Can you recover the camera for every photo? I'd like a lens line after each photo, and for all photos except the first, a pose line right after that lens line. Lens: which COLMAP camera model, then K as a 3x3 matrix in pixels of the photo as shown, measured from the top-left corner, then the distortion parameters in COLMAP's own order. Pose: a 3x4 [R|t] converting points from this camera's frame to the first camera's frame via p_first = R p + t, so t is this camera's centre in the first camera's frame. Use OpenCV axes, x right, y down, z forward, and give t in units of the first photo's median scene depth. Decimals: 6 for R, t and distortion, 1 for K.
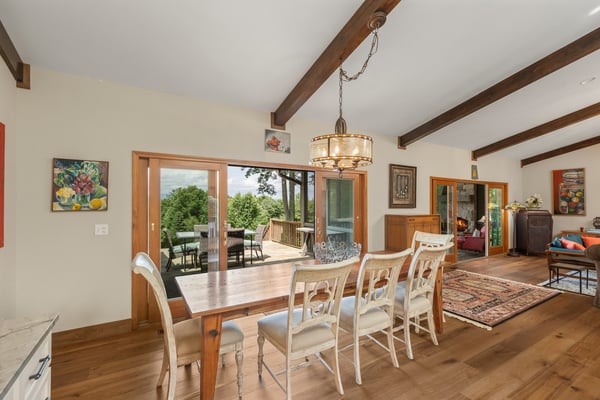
lens RADIAL K [[273.3, 0, 300.0], [0, 273.3, 200.0], [0, 0, 1]] dist [0.003277, 0.000373]
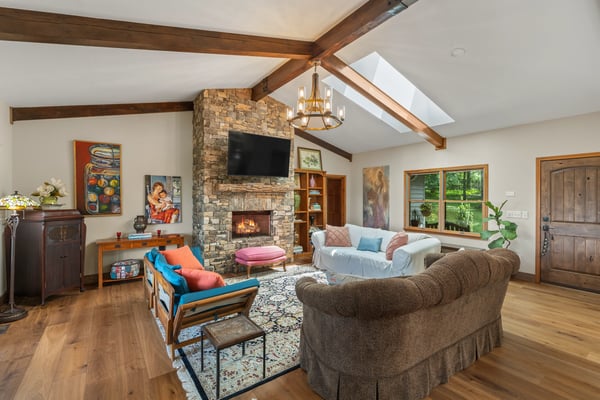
lens RADIAL K [[273.3, 0, 300.0], [0, 273.3, 200.0], [0, 0, 1]] dist [0.003277, 0.000373]
pose [[-0.084554, -0.011721, 0.996350, 0.322540], [-0.010793, 0.999883, 0.010846, 0.008430], [-0.996360, -0.009837, -0.084670, 0.616225]]
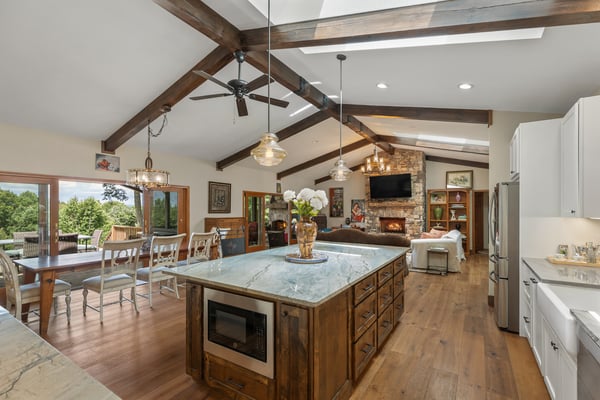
lens RADIAL K [[275.4, 0, 300.2], [0, 275.4, 206.8], [0, 0, 1]] dist [0.001746, 0.000152]
pose [[0.894854, 0.002158, 0.446354, 0.087460], [-0.002664, 0.999996, 0.000506, -0.003300], [-0.446351, -0.001642, 0.894856, -0.340650]]
